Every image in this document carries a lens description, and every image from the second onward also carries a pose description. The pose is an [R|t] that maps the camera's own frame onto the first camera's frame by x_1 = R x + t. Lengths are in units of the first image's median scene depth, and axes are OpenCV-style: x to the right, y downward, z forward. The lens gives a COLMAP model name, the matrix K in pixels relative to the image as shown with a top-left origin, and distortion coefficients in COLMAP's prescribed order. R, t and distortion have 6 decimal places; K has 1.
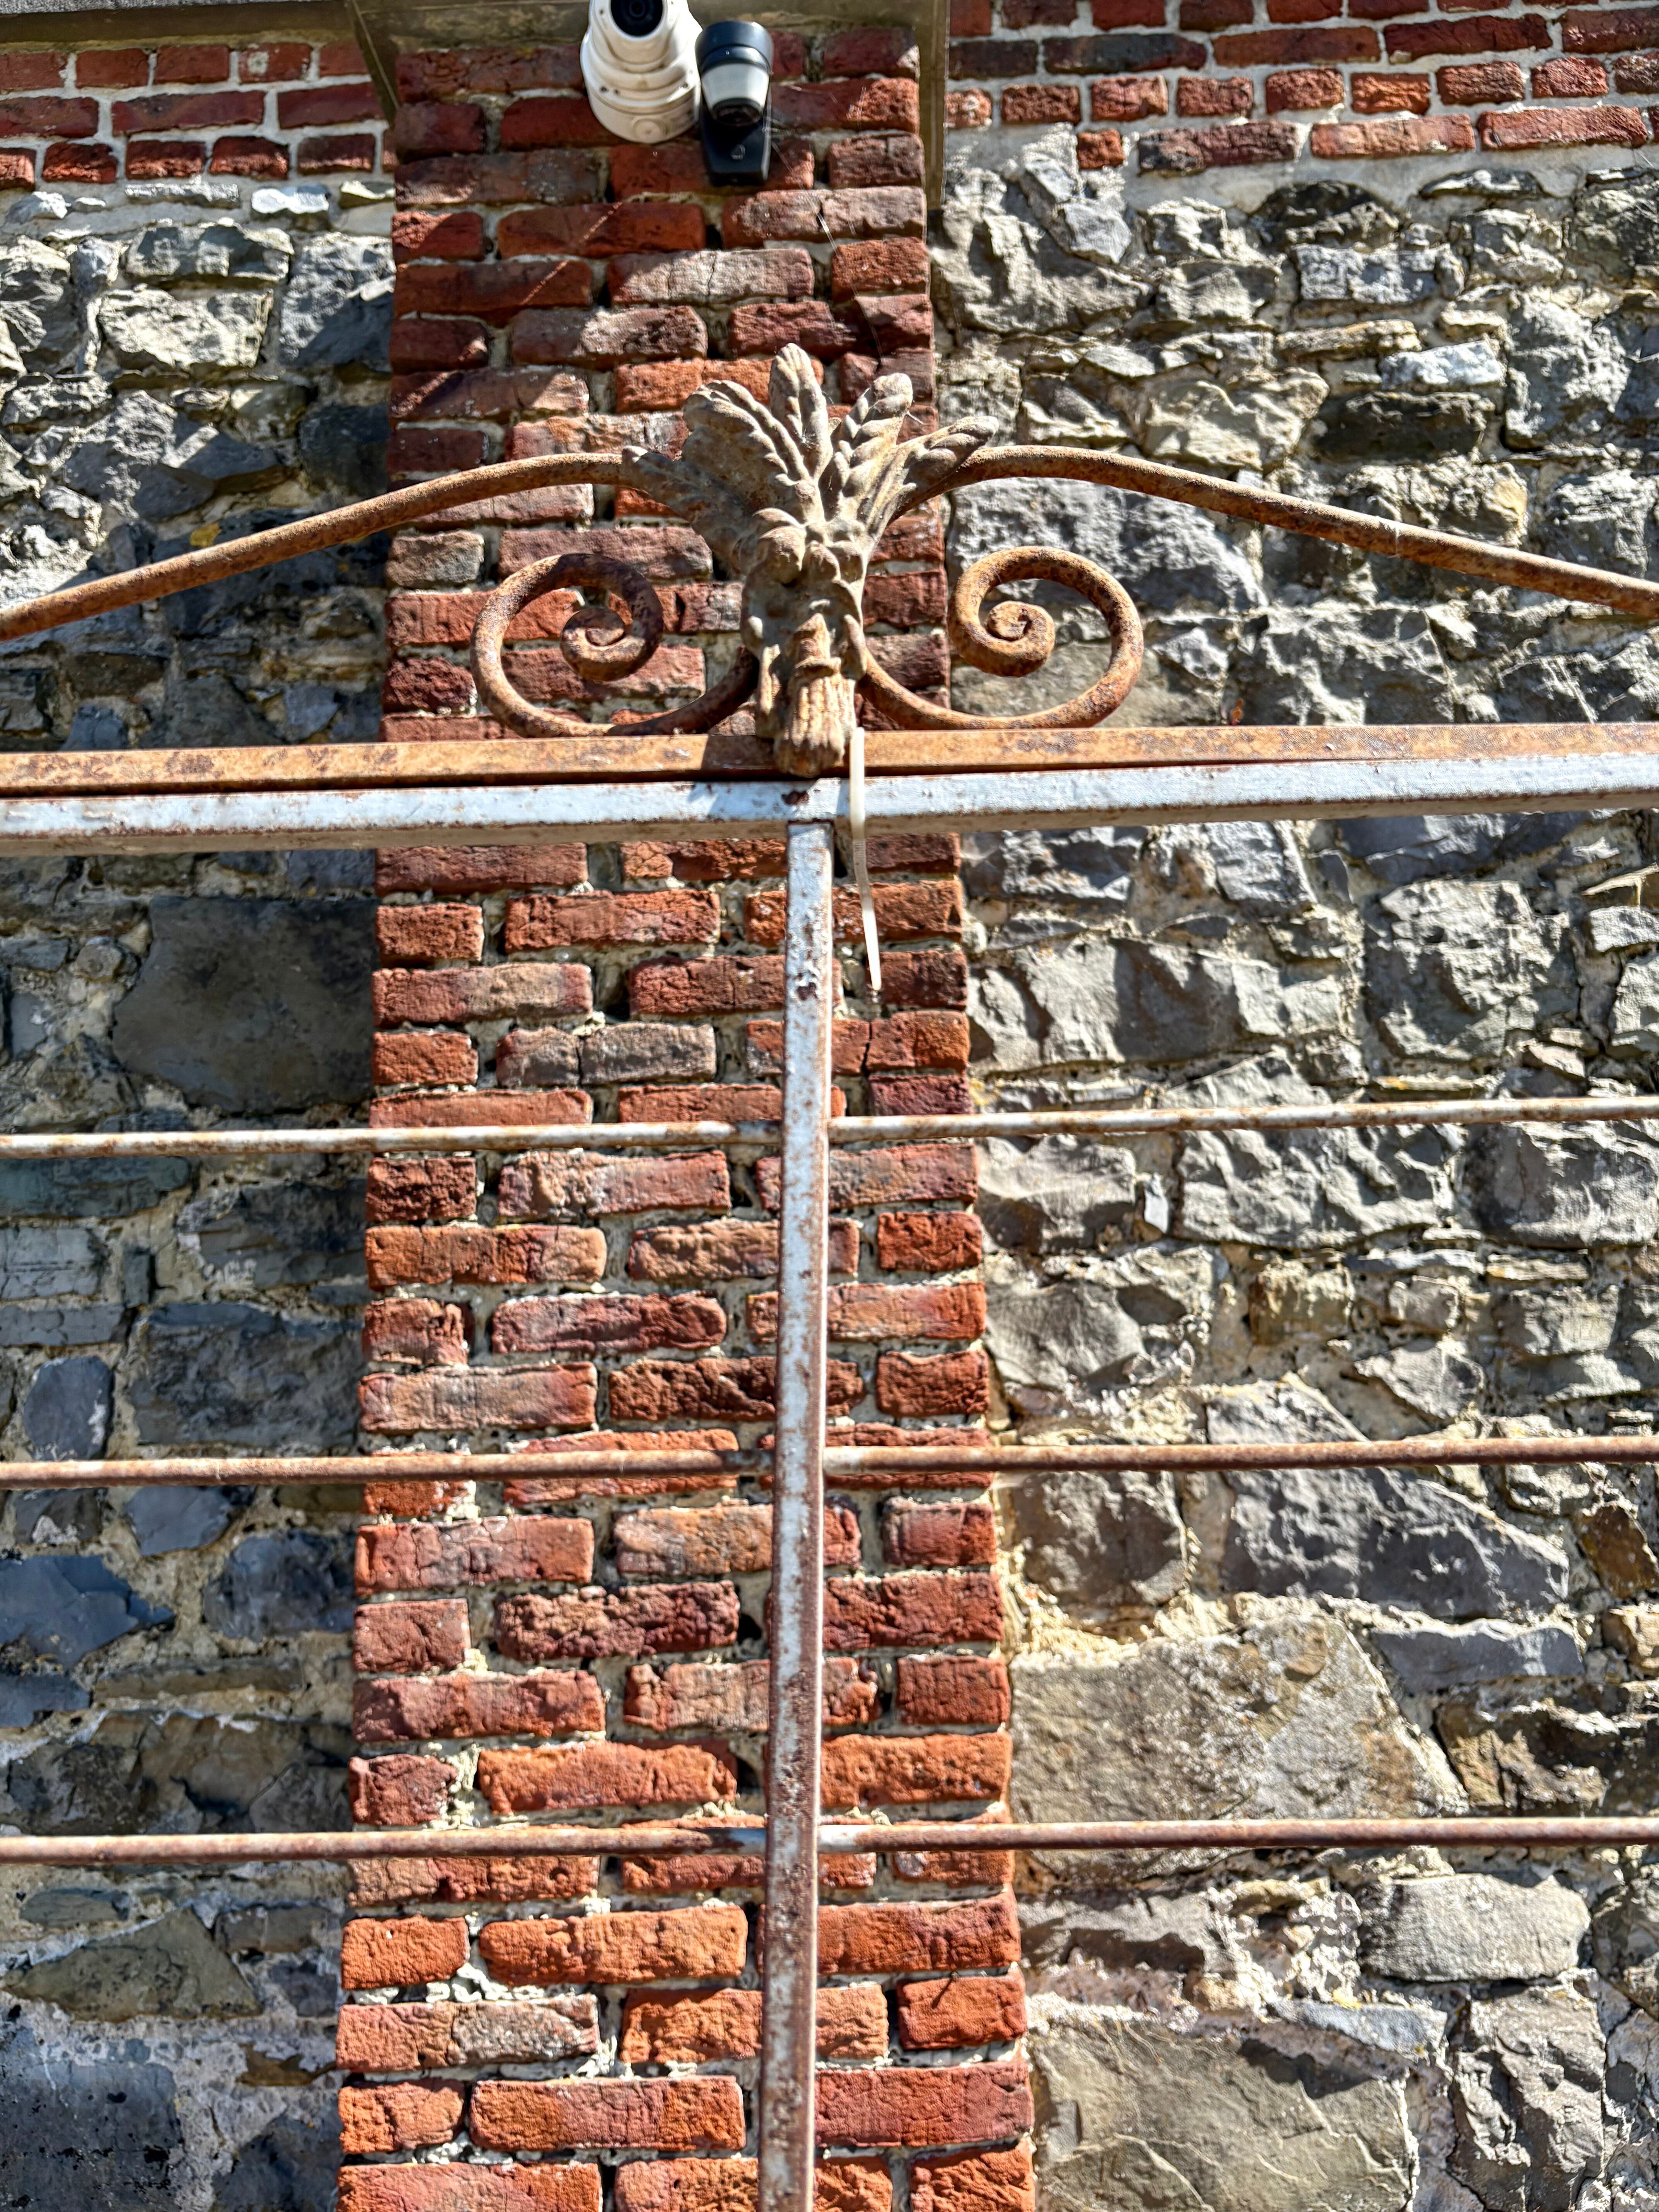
lens RADIAL K [[1673.3, 0, 831.3], [0, 1673.3, 1121.9], [0, 0, 1]] dist [0.061748, -0.077134]
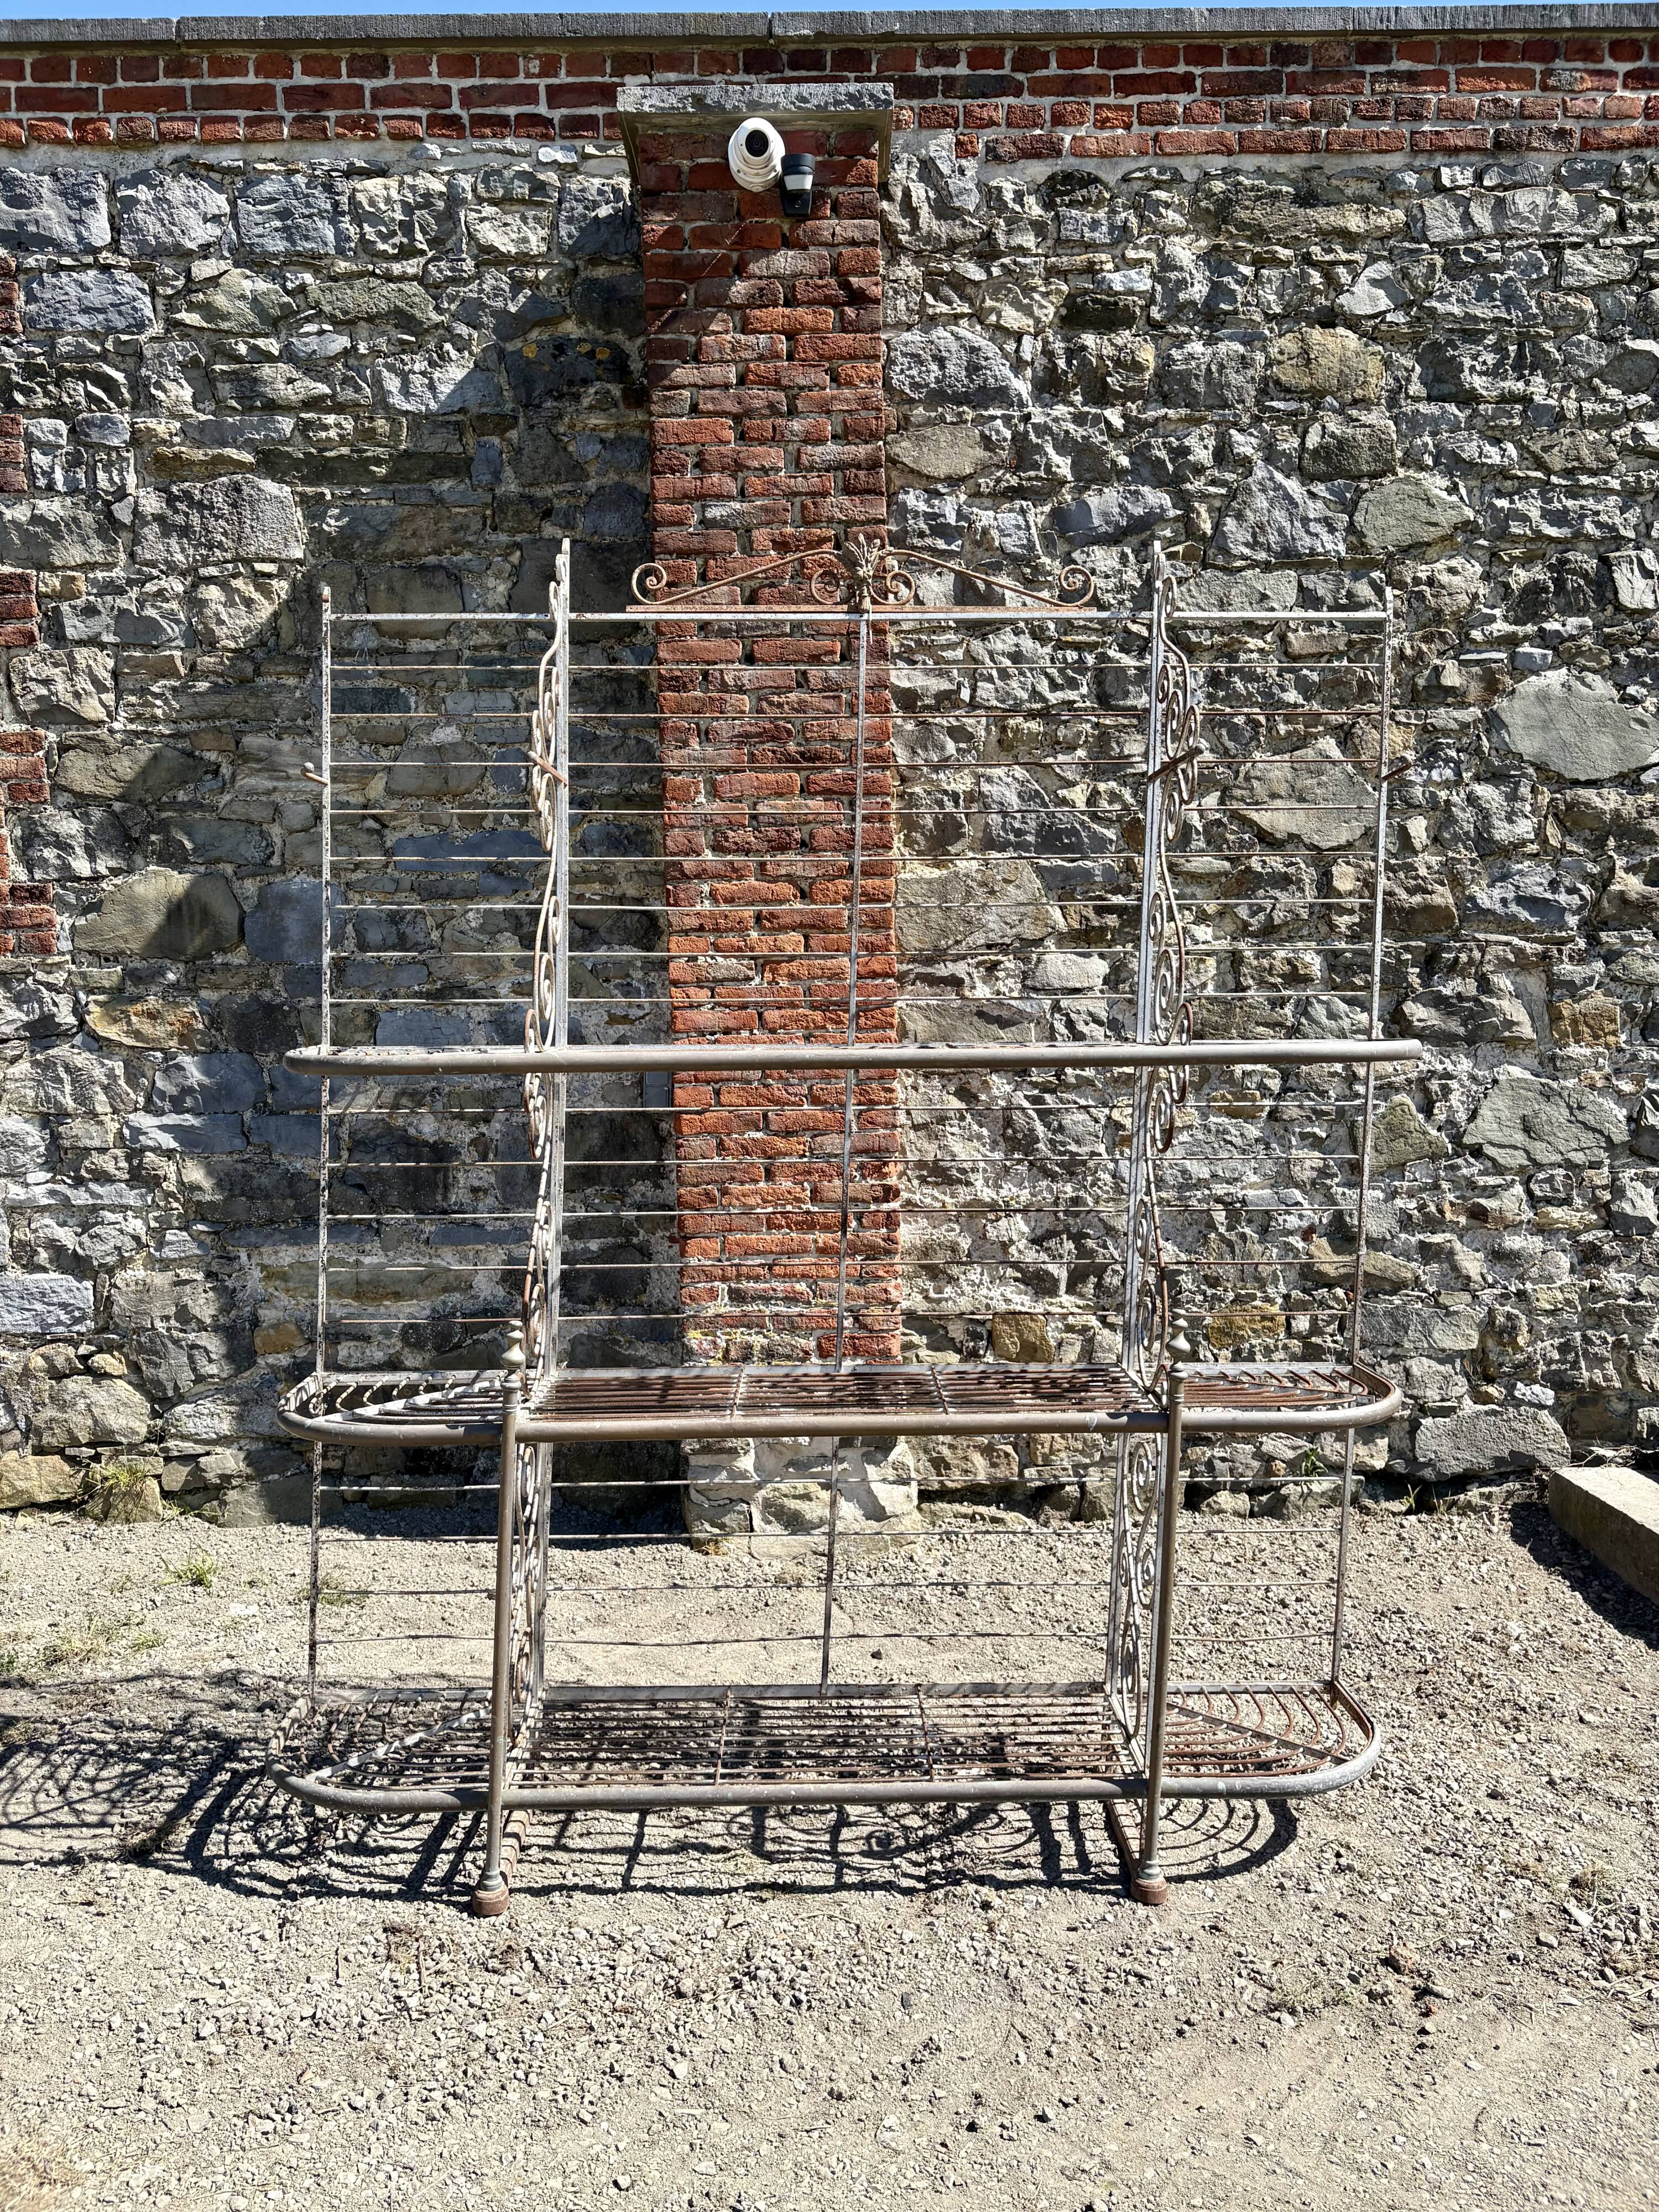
lens RADIAL K [[1670.8, 0, 833.6], [0, 1670.8, 1114.7], [0, 0, 1]] dist [0.053758, -0.060576]
pose [[0.998585, 0.004937, 0.052951, -0.117327], [-0.019947, 0.957762, 0.286871, -0.055150], [-0.049298, -0.287521, 0.956505, -1.458888]]
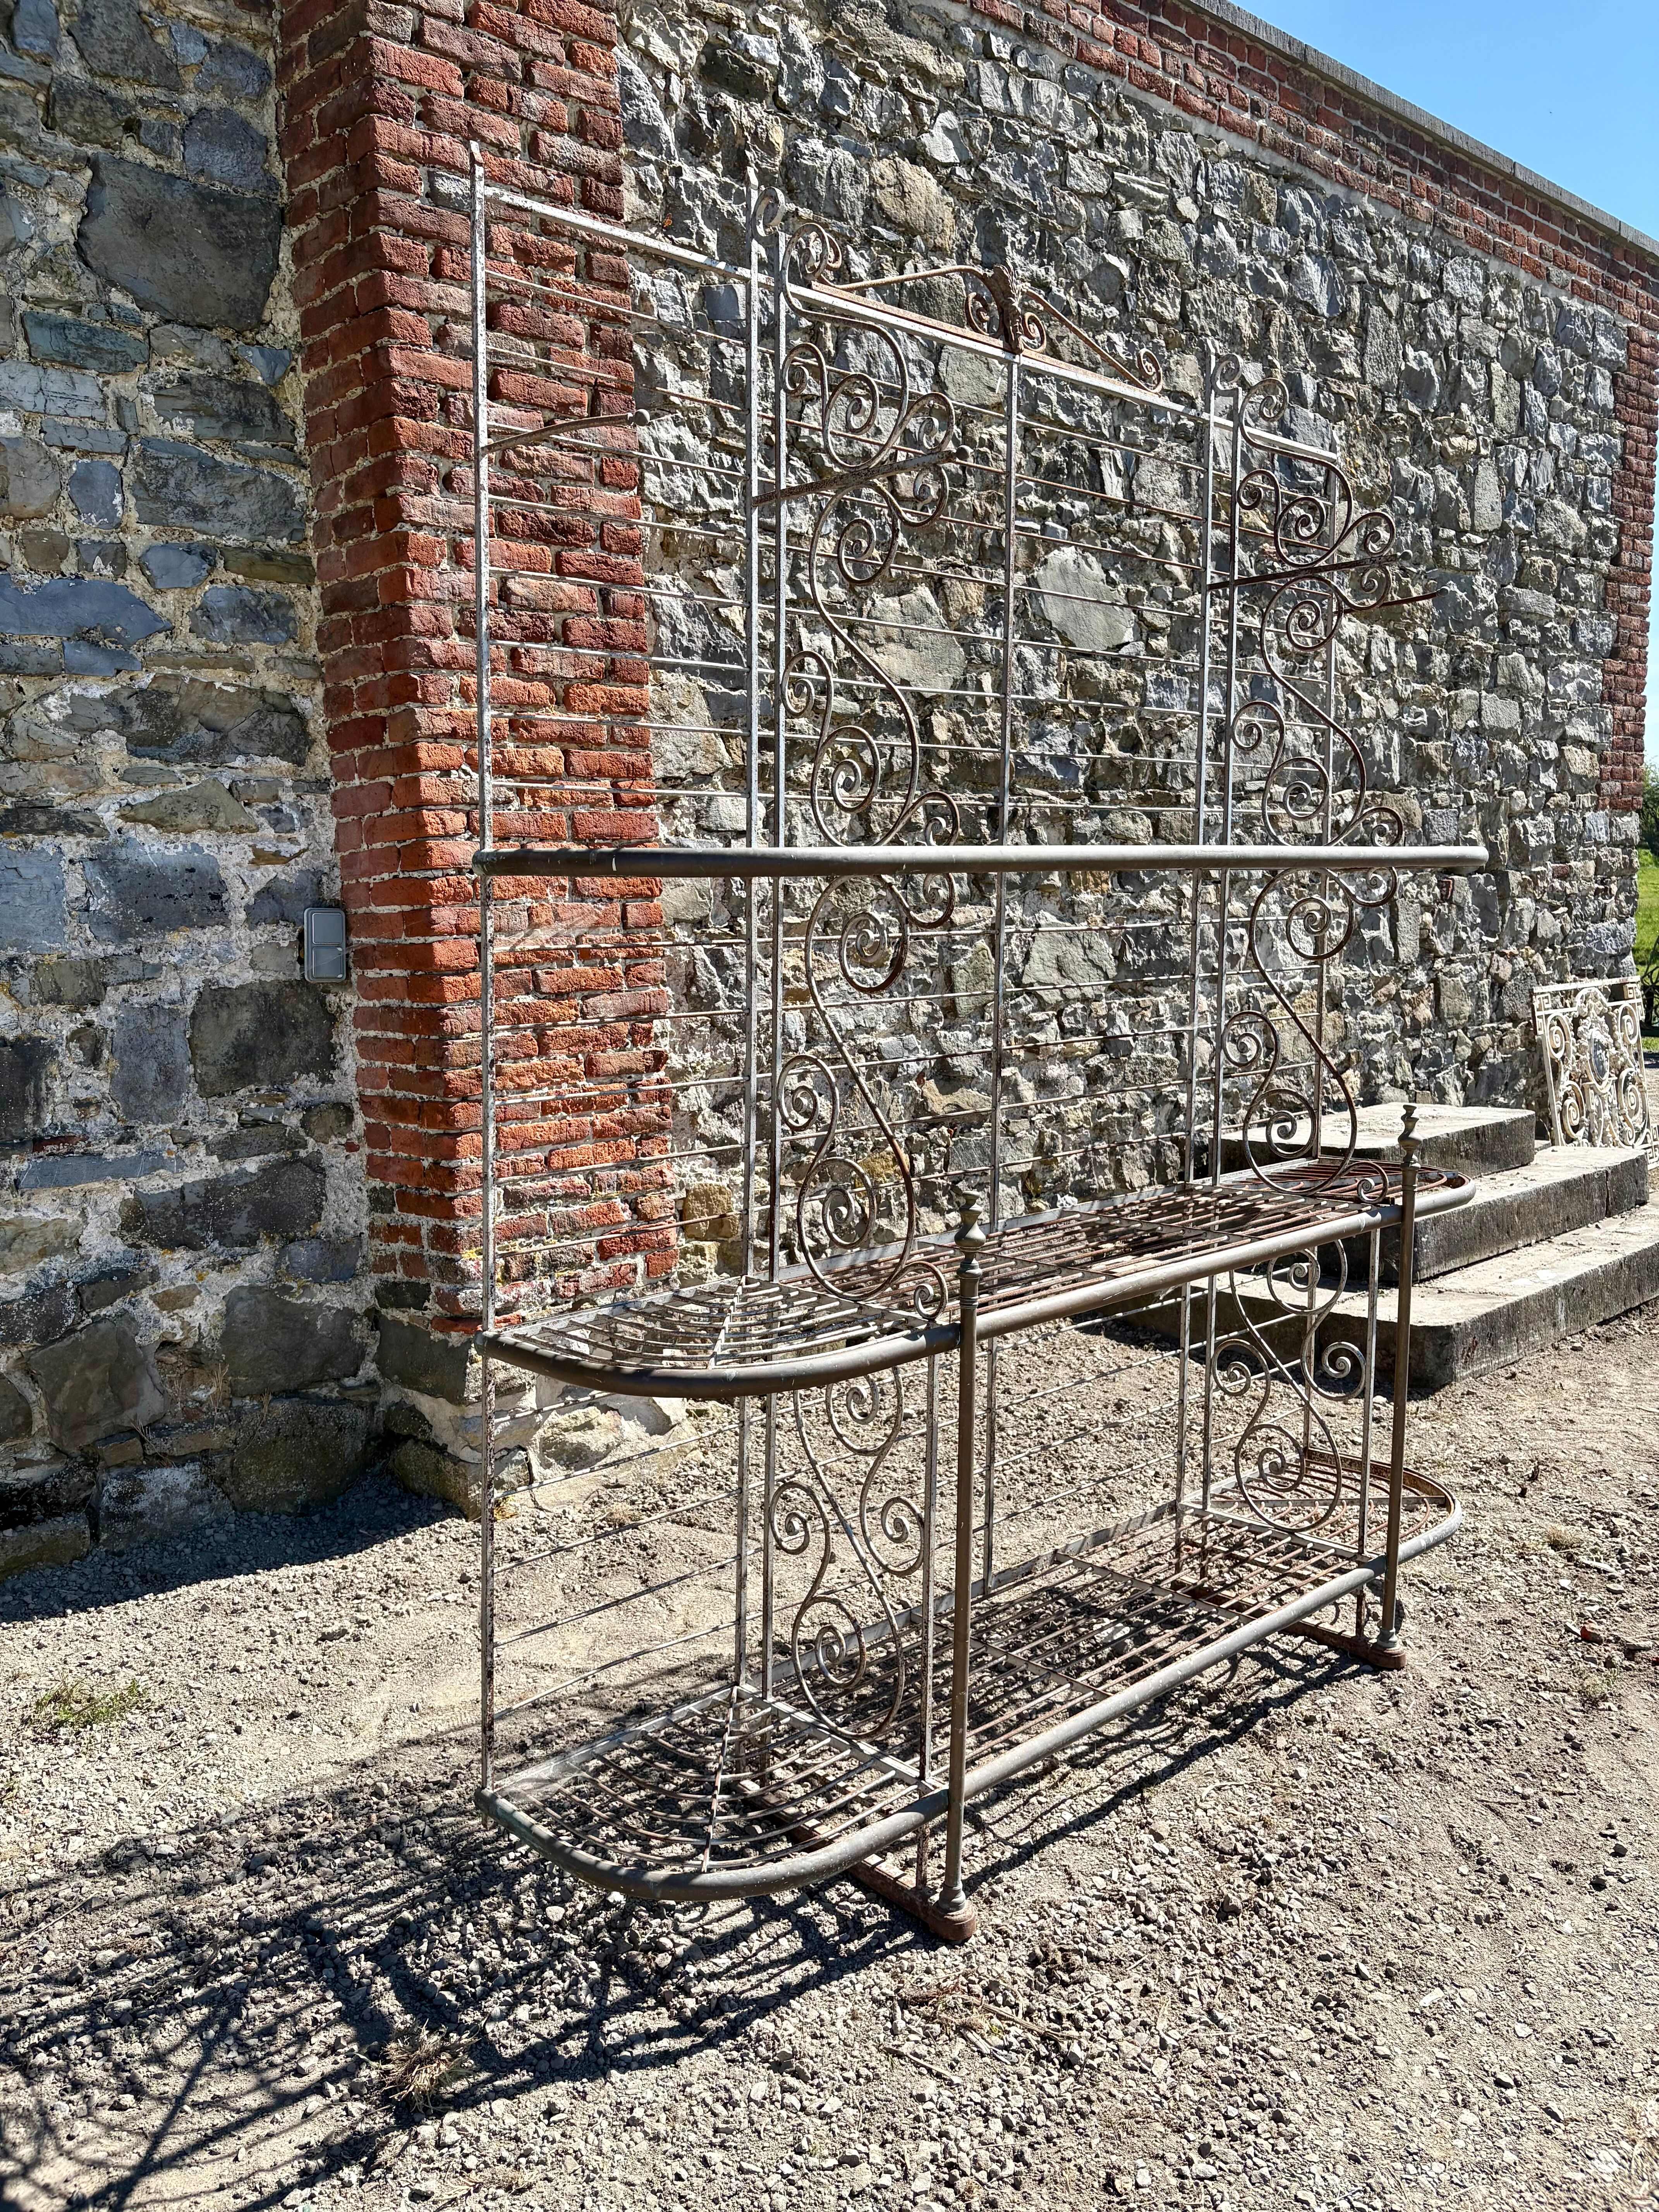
lens RADIAL K [[1670.8, 0, 833.6], [0, 1670.8, 1114.7], [0, 0, 1]] dist [0.053758, -0.060576]
pose [[0.712498, -0.087397, 0.696210, -1.154499], [-0.148460, 0.950973, 0.271312, 0.195246], [-0.685789, -0.296668, 0.664591, -0.786774]]
